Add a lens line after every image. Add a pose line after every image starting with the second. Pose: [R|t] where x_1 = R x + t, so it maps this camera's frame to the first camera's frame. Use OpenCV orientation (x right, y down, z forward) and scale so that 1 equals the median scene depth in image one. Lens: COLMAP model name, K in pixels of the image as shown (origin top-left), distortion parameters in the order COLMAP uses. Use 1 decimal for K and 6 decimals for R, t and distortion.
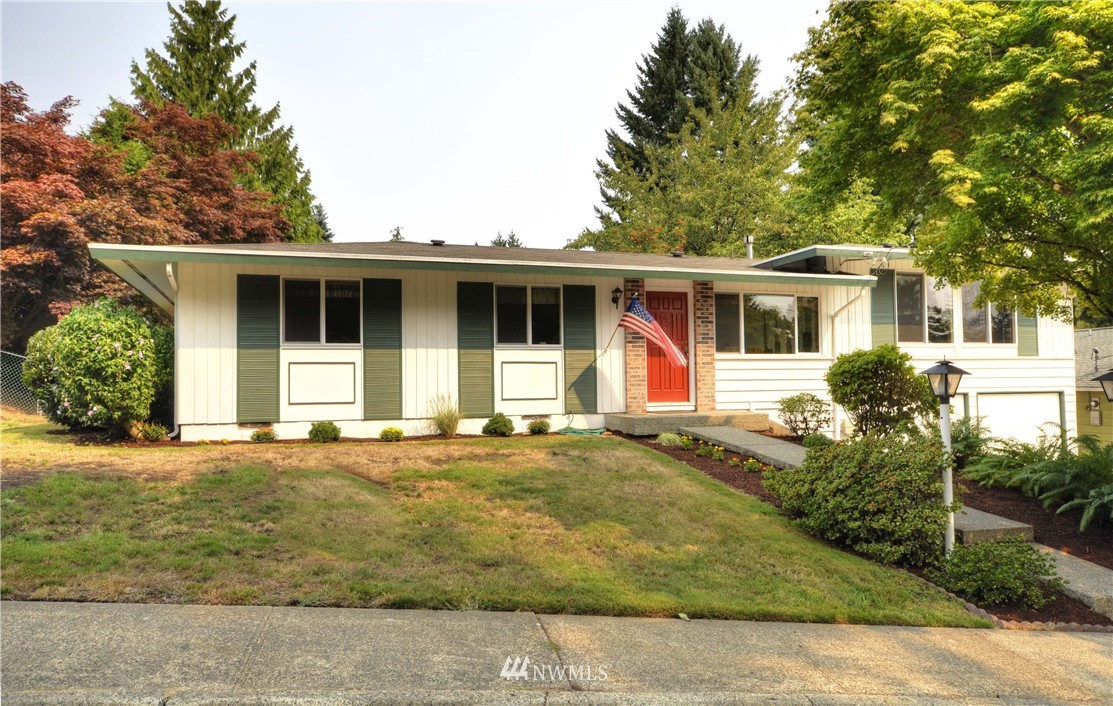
lens RADIAL K [[812.1, 0, 556.5], [0, 812.1, 353.0], [0, 0, 1]] dist [0.019217, 0.006161]
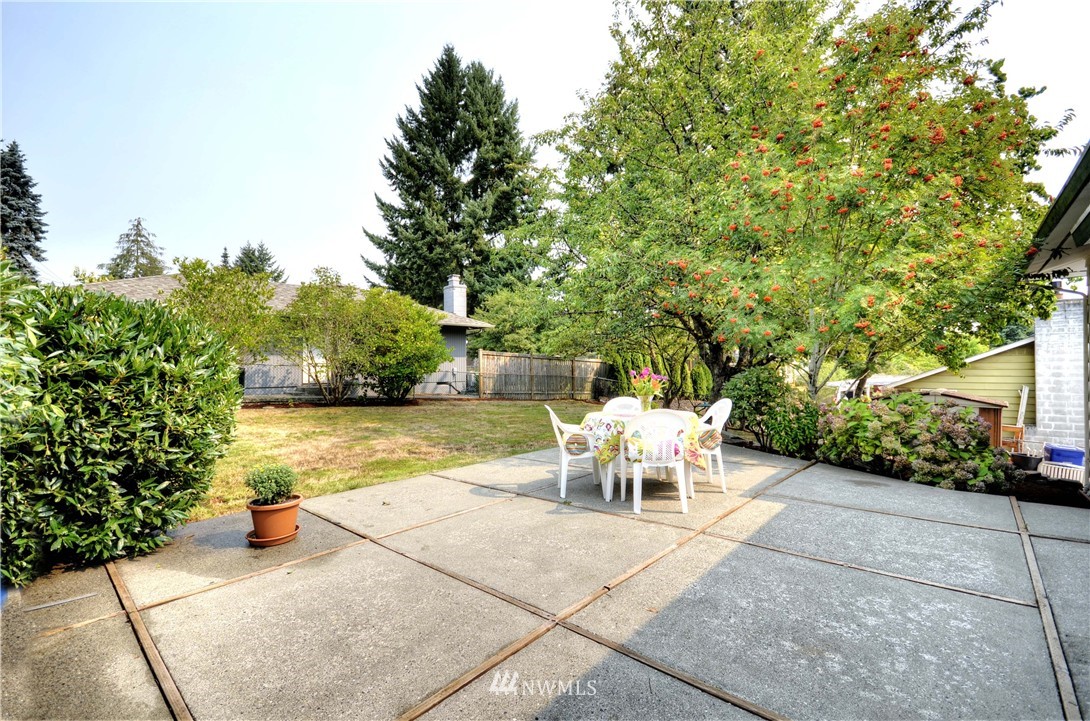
lens RADIAL K [[471.6, 0, 545.0], [0, 471.6, 360.5], [0, 0, 1]] dist [0.002898, 0.000116]
pose [[0.869758, 0.006595, 0.493434, -0.285000], [-0.020564, 0.999526, 0.022889, 0.028185], [-0.493049, -0.030055, 0.869482, 1.491166]]
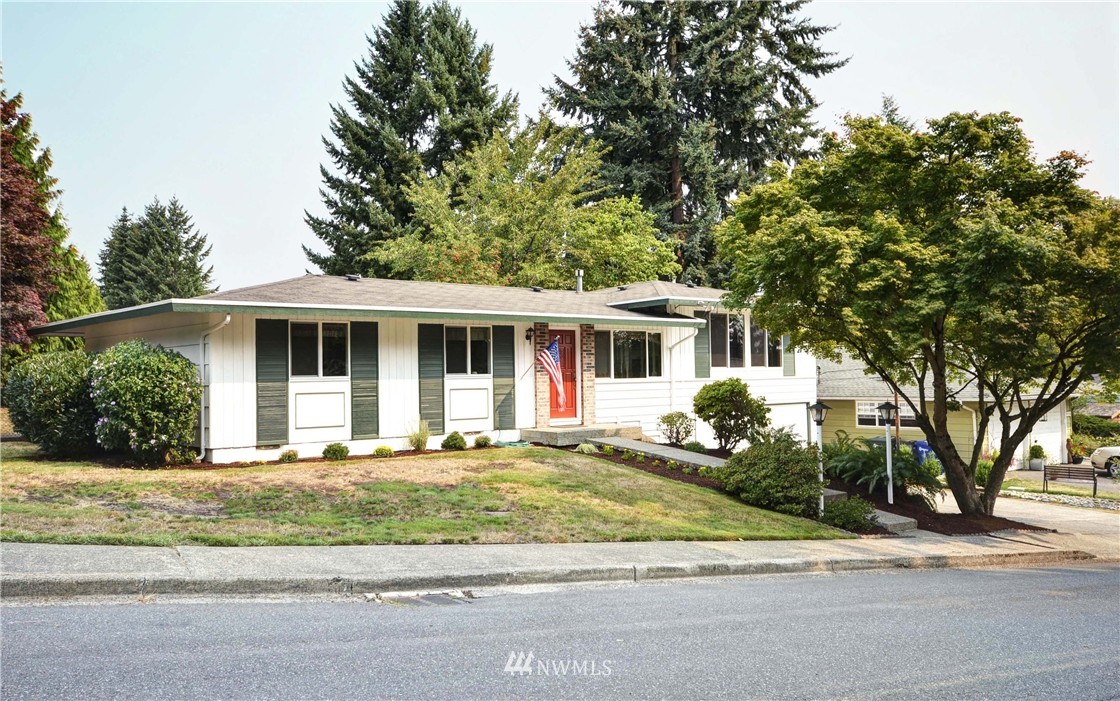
lens RADIAL K [[957.7, 0, 560.0], [0, 957.7, 350.5], [0, 0, 1]] dist [0.000212, 0.002619]
pose [[0.929696, 0.006835, 0.368264, -0.408114], [-0.010828, 0.999903, 0.008778, -0.056617], [-0.368168, -0.012148, 0.929680, -0.368834]]
